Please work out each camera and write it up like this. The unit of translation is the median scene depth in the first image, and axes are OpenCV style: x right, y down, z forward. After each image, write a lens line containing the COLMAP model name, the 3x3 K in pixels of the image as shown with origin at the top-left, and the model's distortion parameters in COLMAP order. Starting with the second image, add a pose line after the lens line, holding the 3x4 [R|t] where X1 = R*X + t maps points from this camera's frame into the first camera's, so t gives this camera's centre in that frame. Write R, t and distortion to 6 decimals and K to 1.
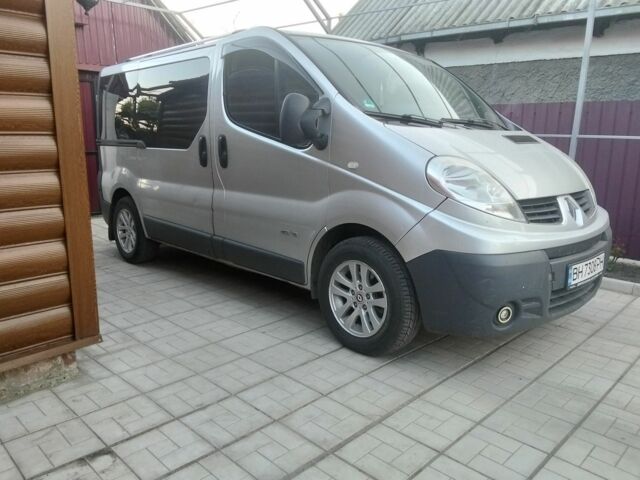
lens RADIAL K [[513.8, 0, 320.0], [0, 513.8, 240.0], [0, 0, 1]] dist [0.099782, -0.146469]
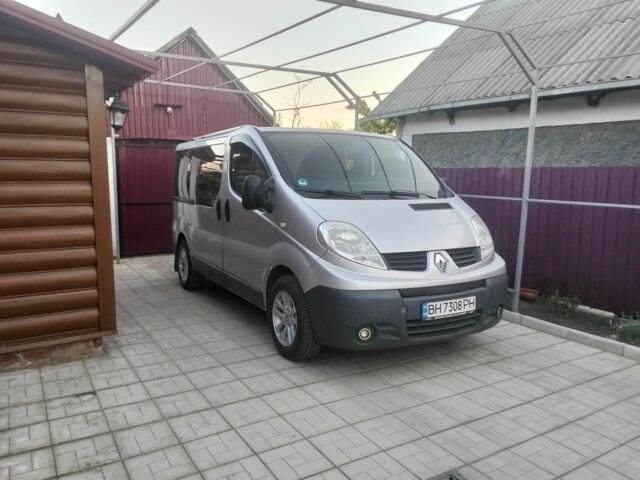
lens RADIAL K [[513.8, 0, 320.0], [0, 513.8, 240.0], [0, 0, 1]] dist [0.099782, -0.146469]
pose [[0.968970, 0.030203, -0.245325, 0.517509], [-0.049247, 0.996198, -0.071867, -0.003611], [0.242222, 0.081718, 0.966773, -0.366870]]
